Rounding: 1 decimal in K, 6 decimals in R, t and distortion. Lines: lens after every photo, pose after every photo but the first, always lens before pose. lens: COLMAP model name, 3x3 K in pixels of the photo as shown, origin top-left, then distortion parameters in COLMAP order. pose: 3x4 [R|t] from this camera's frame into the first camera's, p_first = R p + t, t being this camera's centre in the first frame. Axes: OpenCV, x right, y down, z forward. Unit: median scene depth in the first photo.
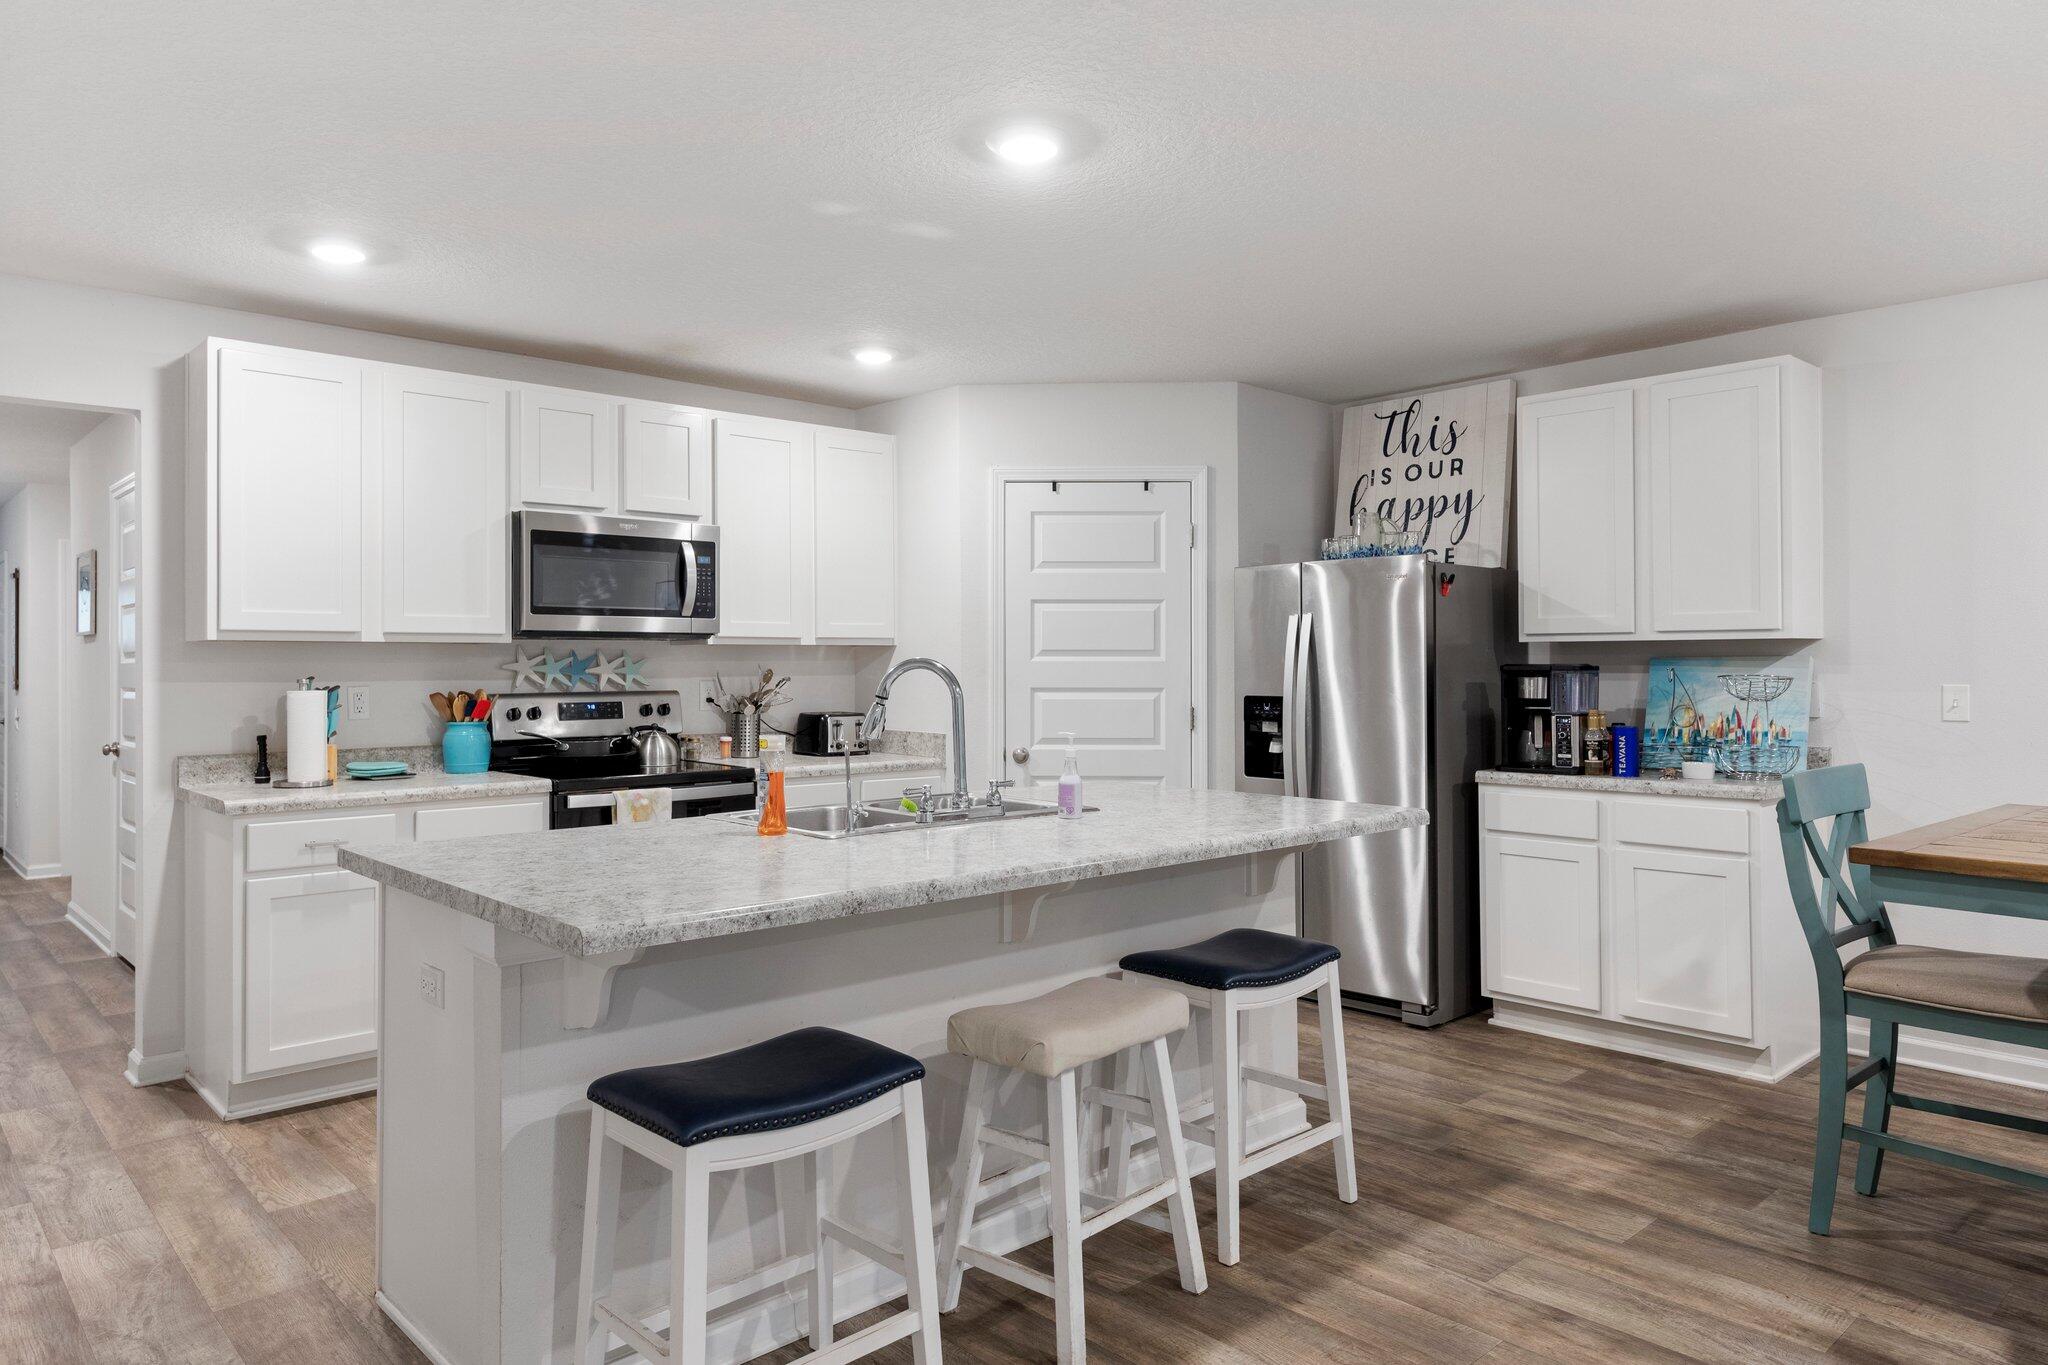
lens RADIAL K [[1316.2, 0, 1007.8], [0, 1316.2, 654.2], [0, 0, 1]] dist [0.004542, 0.003813]
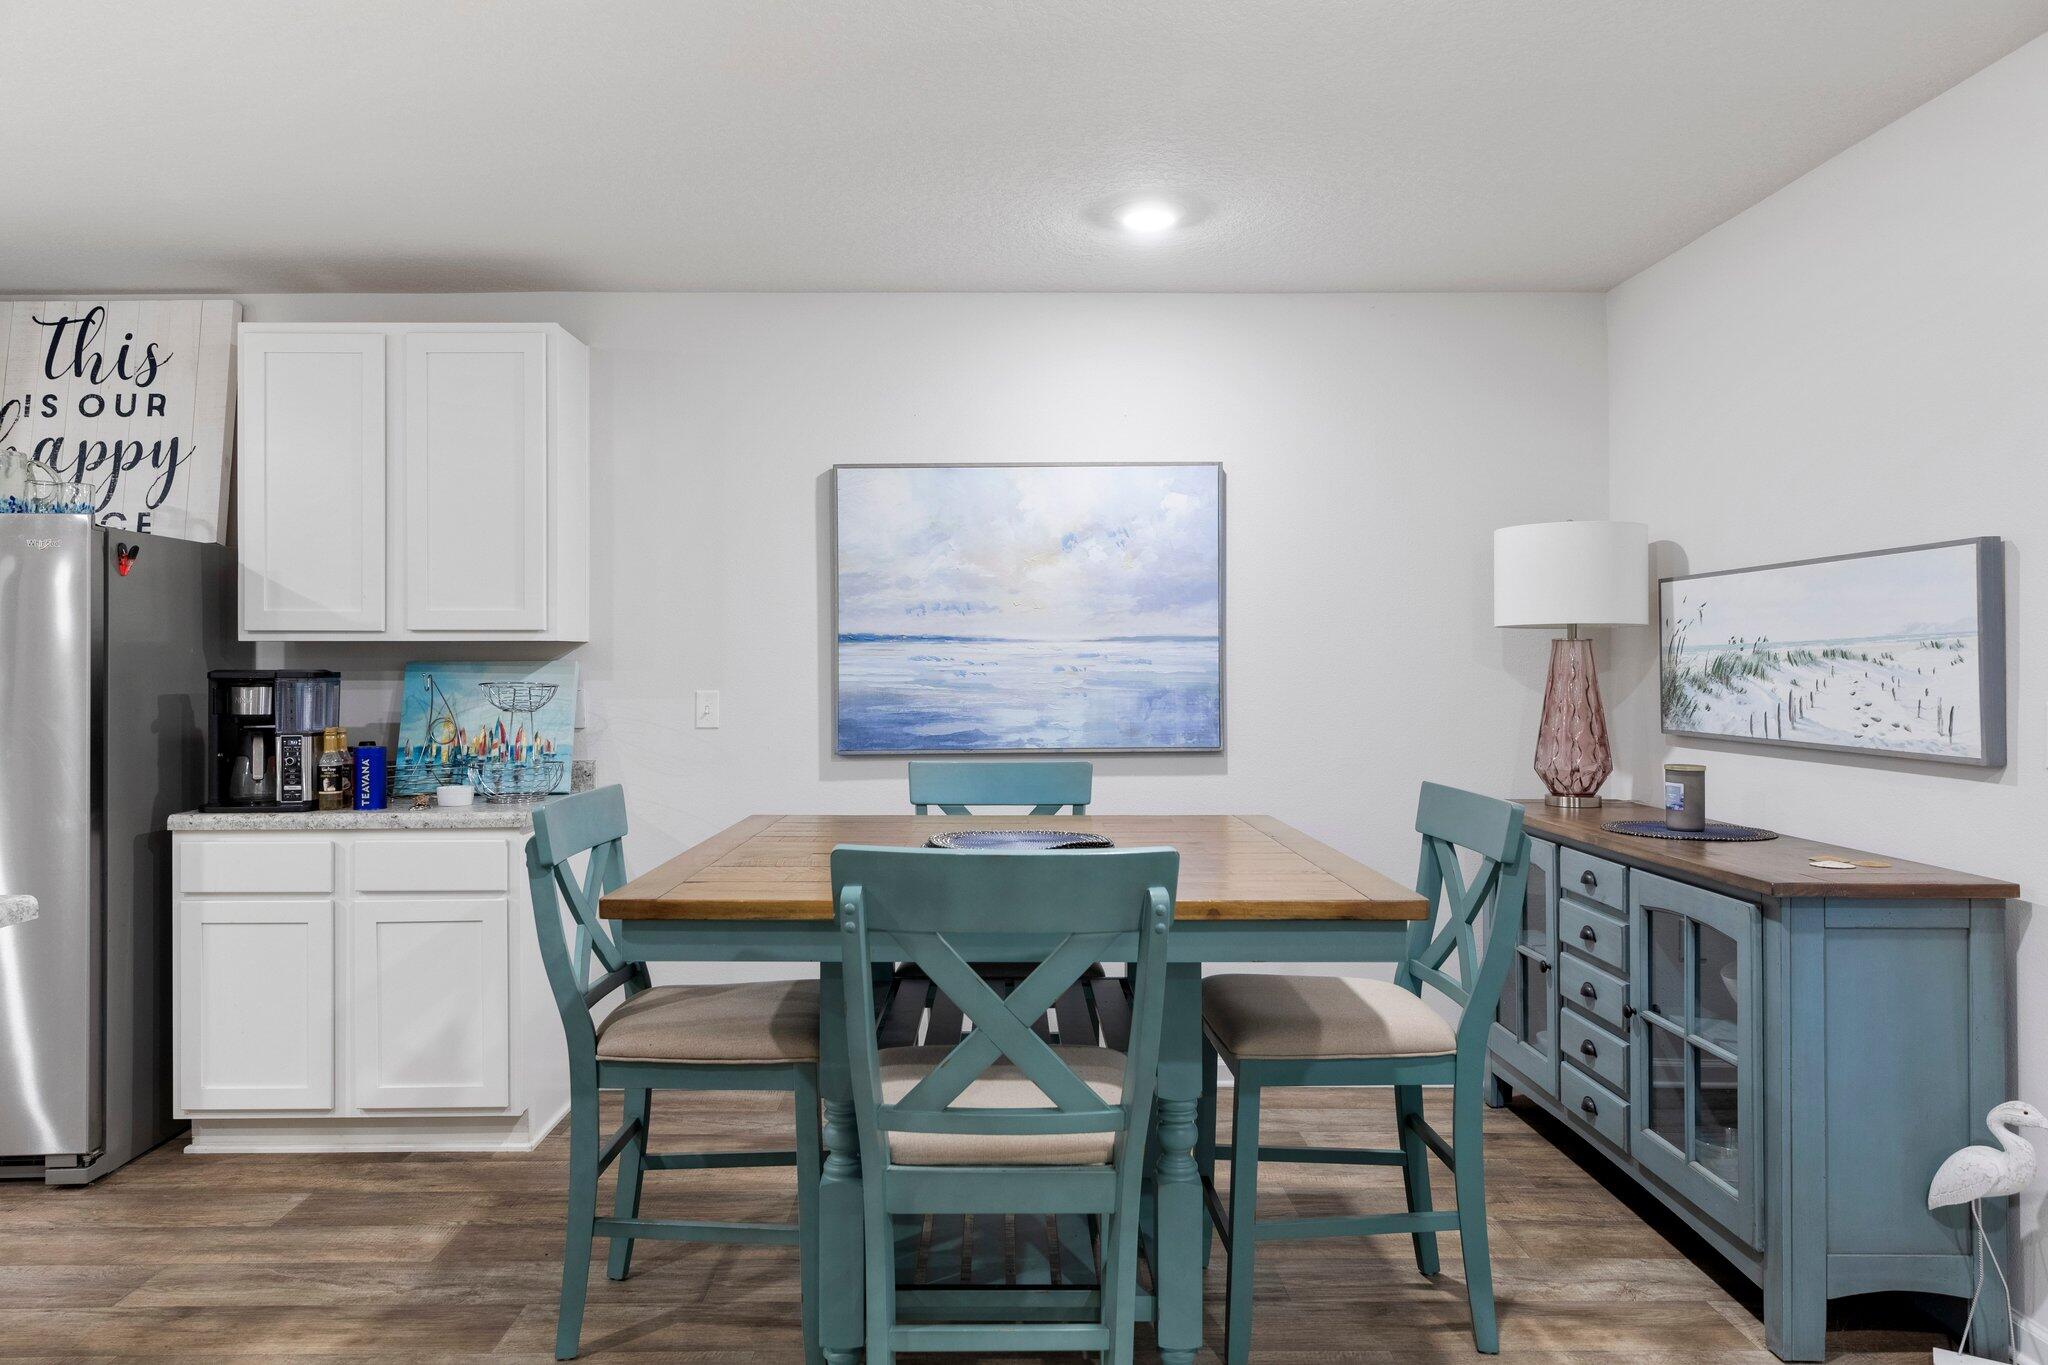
lens RADIAL K [[1367.3, 0, 996.9], [0, 1367.3, 651.8], [0, 0, 1]] dist [0.004437, 0.000741]
pose [[0.672743, 0.008333, 0.739829, 0.097677], [-0.006179, 0.999965, -0.005644, -0.001029], [-0.739850, -0.000774, 0.672771, 0.139197]]
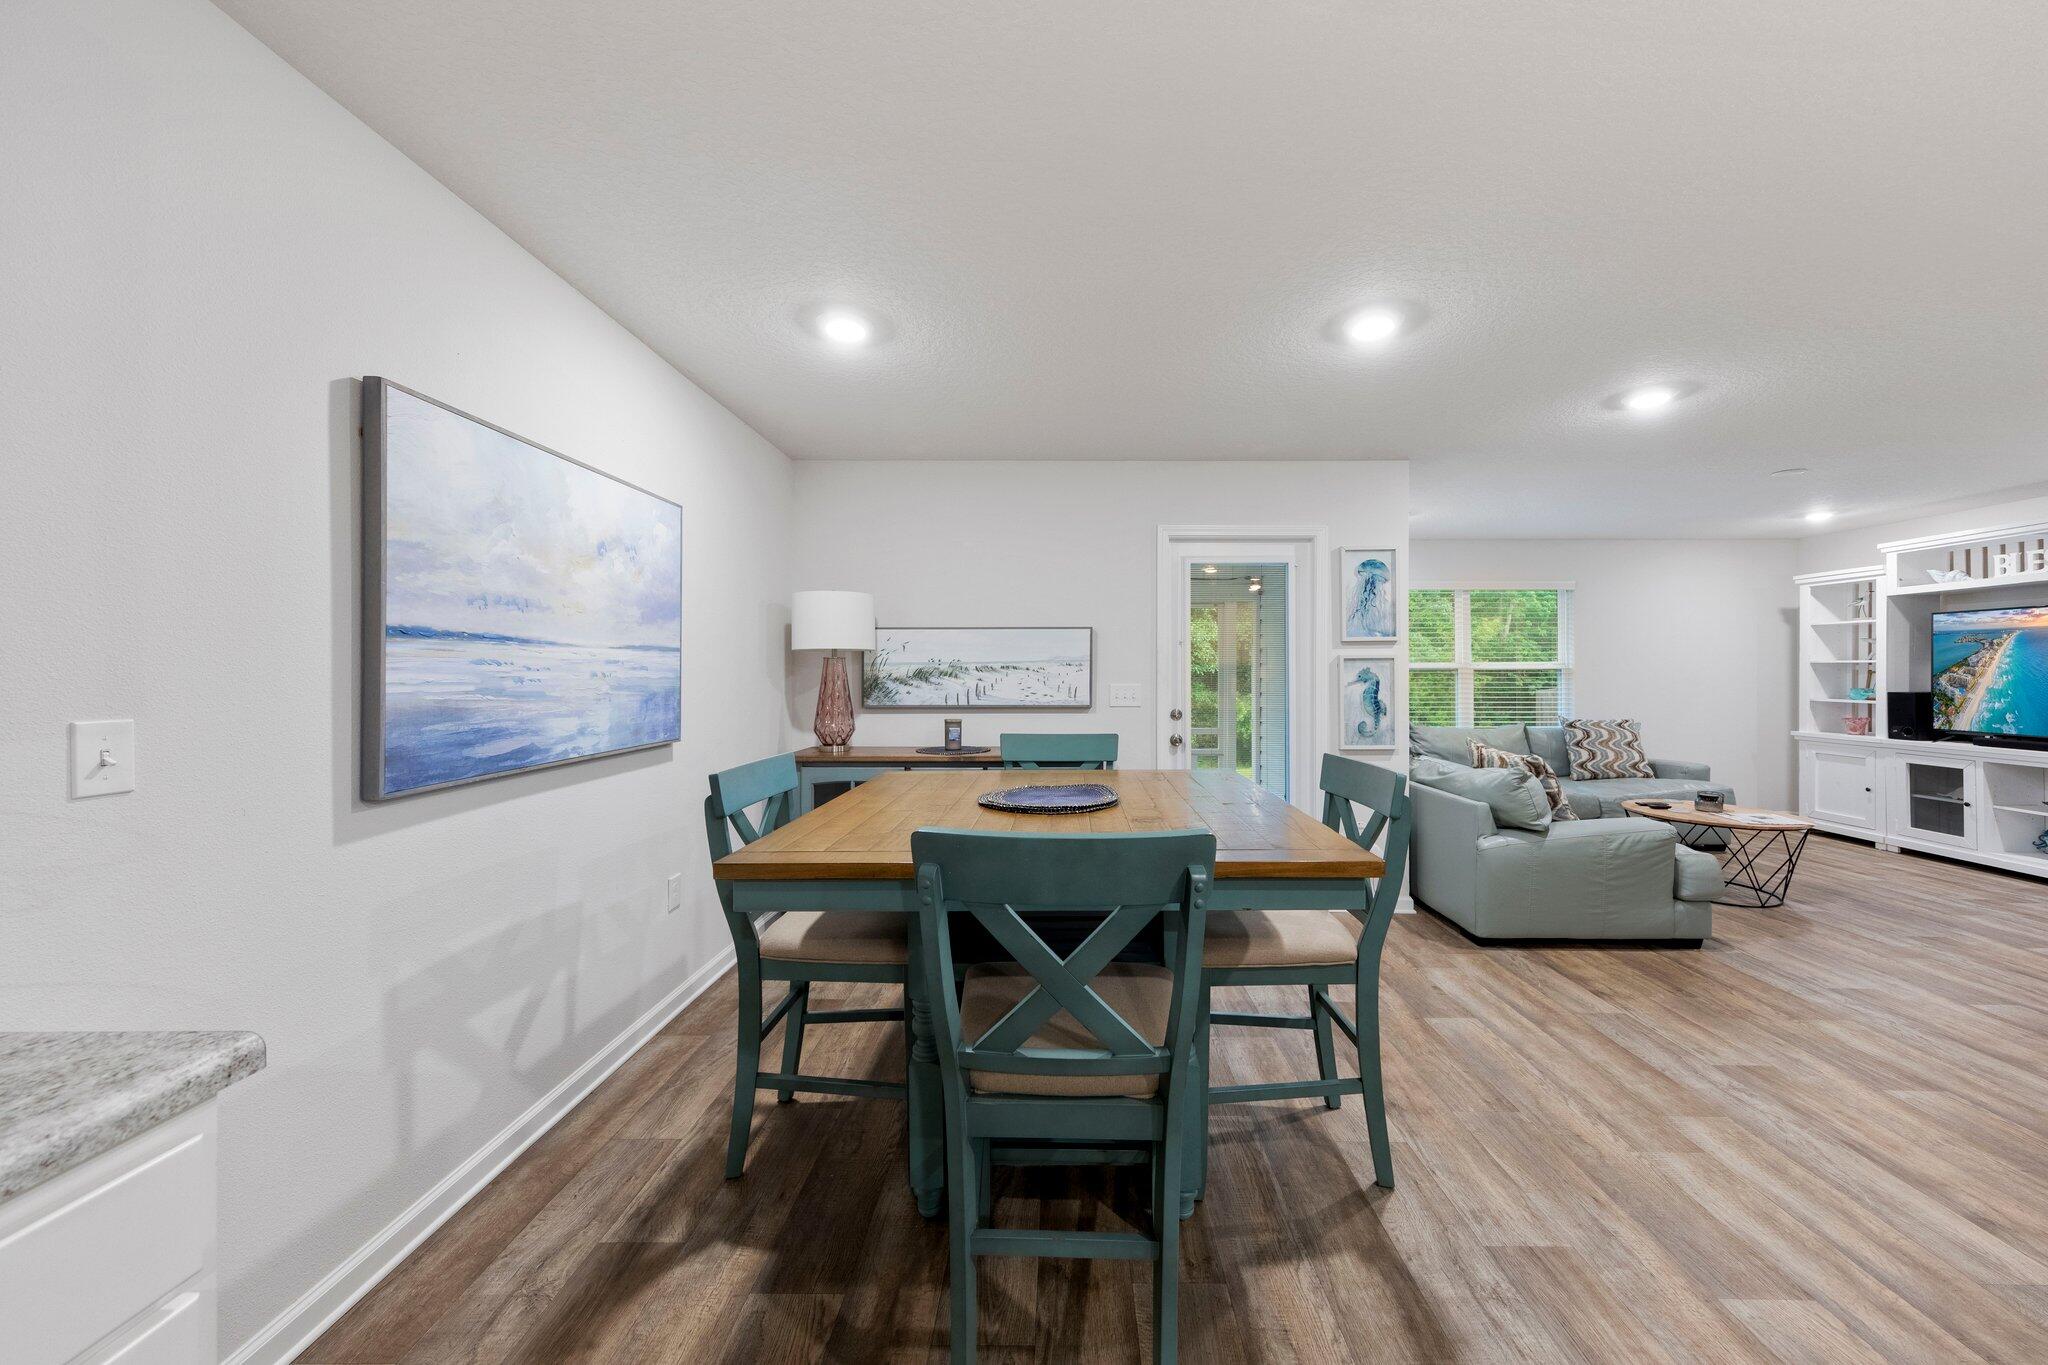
lens RADIAL K [[709.9, 0, 1051.9], [0, 709.9, 675.0], [0, 0, 1]] dist [-0.001534, 0.000219]
pose [[-0.725464, 0.000482, 0.688260, 0.245697], [-0.003218, 0.999986, -0.004093, 0.005776], [-0.688253, -0.005184, -0.725453, 0.827856]]
